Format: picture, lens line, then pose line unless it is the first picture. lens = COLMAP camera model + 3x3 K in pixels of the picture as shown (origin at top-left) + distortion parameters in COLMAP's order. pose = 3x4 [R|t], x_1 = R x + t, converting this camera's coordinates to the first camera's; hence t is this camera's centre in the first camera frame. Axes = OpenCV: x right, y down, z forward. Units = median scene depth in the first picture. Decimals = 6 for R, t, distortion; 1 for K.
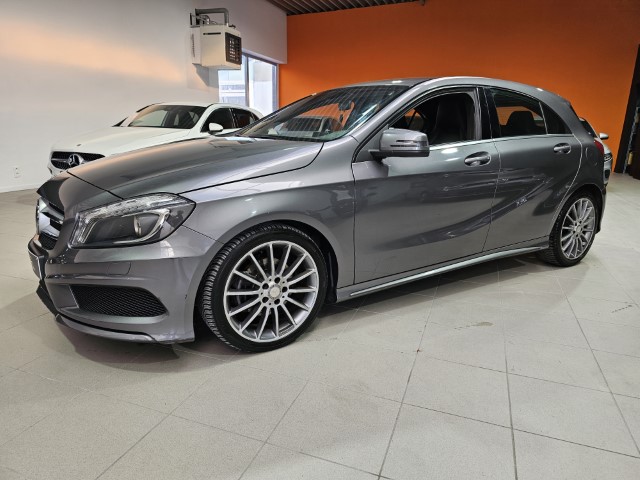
lens RADIAL K [[478.2, 0, 319.5], [0, 478.2, 238.9], [0, 0, 1]] dist [0.093083, -0.057691]
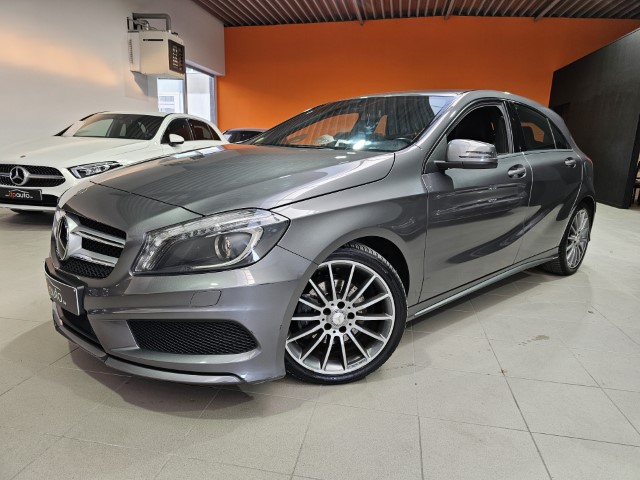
lens RADIAL K [[478.2, 0, 319.5], [0, 478.2, 238.9], [0, 0, 1]] dist [0.093083, -0.057691]
pose [[0.982084, -0.023904, 0.186922, -0.253444], [0.029901, 0.999123, -0.029328, -0.008386], [-0.186057, 0.034392, 0.981937, 0.091965]]
